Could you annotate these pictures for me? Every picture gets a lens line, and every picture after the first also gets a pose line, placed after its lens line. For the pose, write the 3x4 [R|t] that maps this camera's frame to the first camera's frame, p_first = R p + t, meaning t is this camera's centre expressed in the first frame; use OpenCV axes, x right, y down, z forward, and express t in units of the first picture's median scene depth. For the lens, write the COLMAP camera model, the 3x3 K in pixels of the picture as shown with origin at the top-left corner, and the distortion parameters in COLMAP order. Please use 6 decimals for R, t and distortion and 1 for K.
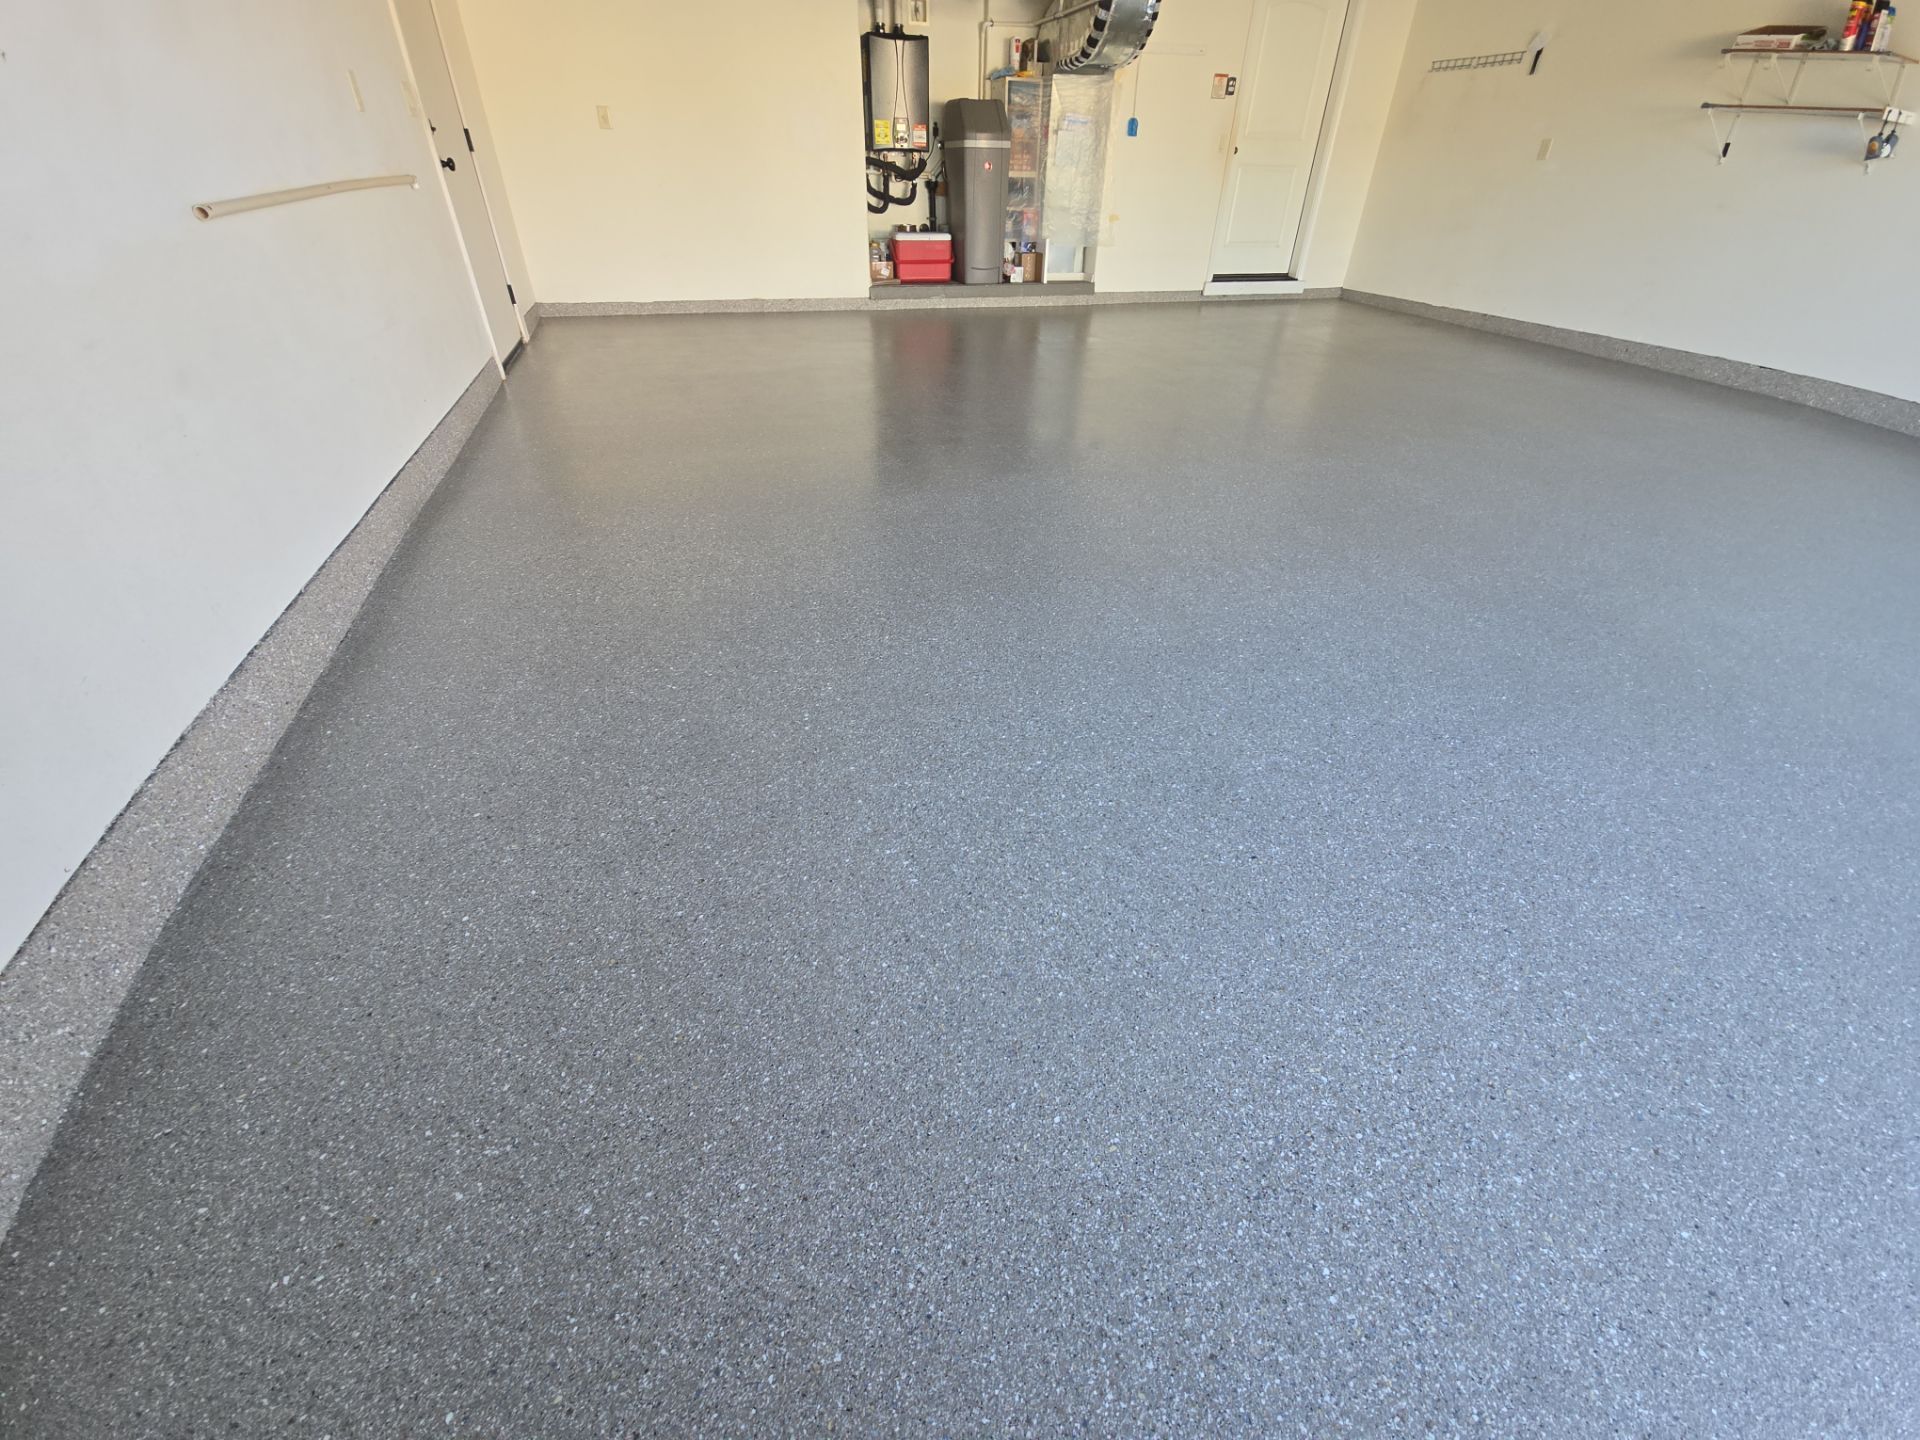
lens RADIAL K [[779.6, 0, 968.3], [0, 779.6, 729.9], [0, 0, 1]] dist [-0.006298, -0.000967]
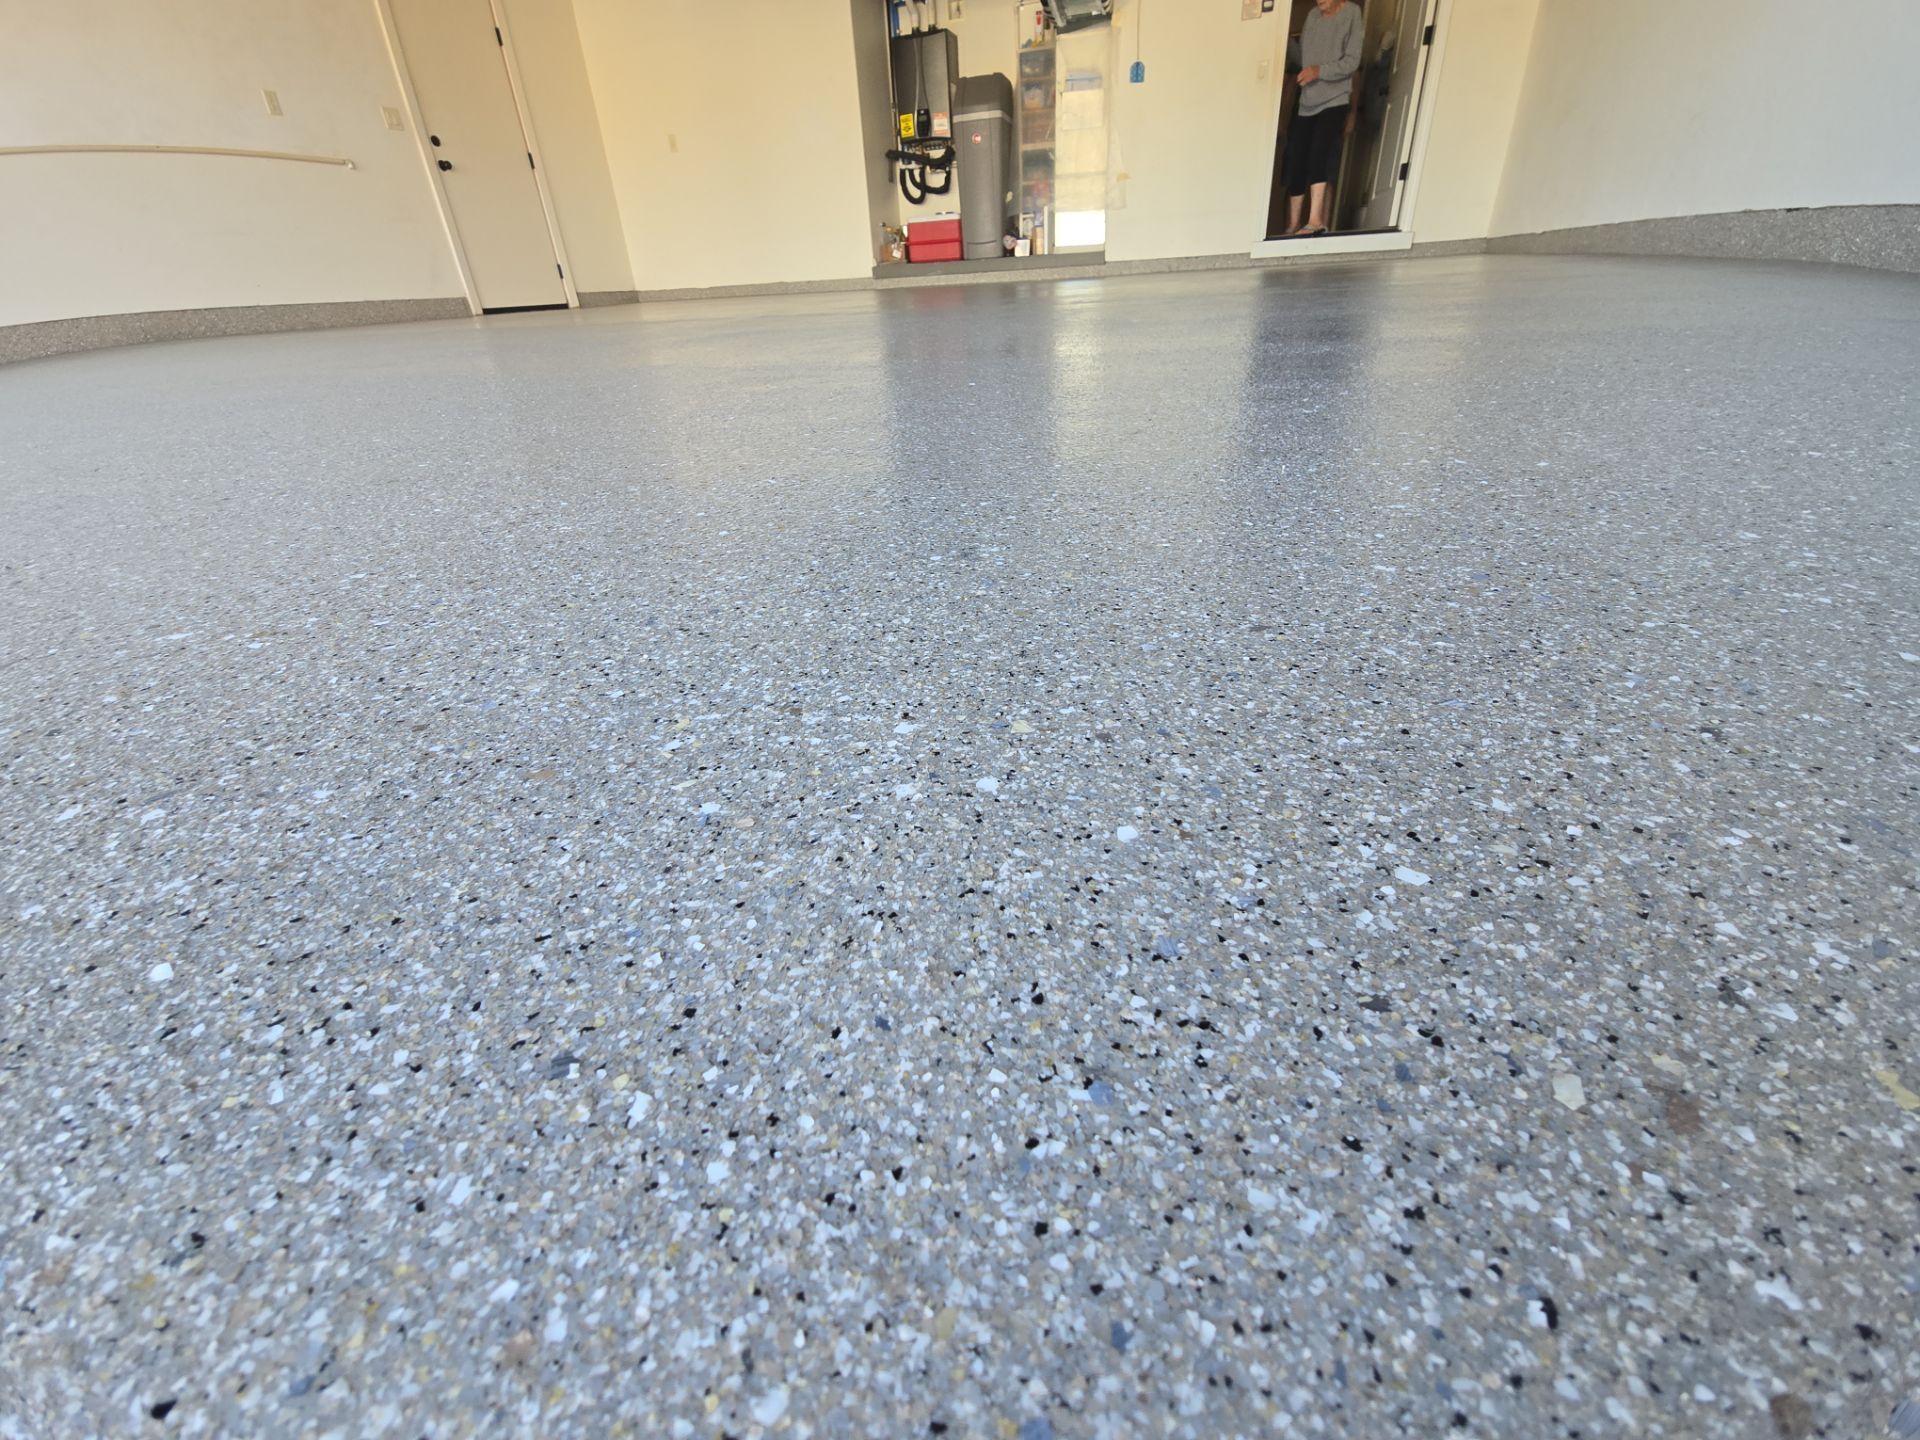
lens RADIAL K [[779.6, 0, 971.7], [0, 779.6, 725.9], [0, 0, 1]] dist [-0.006298, -0.000967]
pose [[0.813377, 0.229847, -0.534404, 0.700094], [-0.283272, 0.958856, -0.018745, 0.021005], [0.508108, 0.166629, 0.845021, 0.264718]]
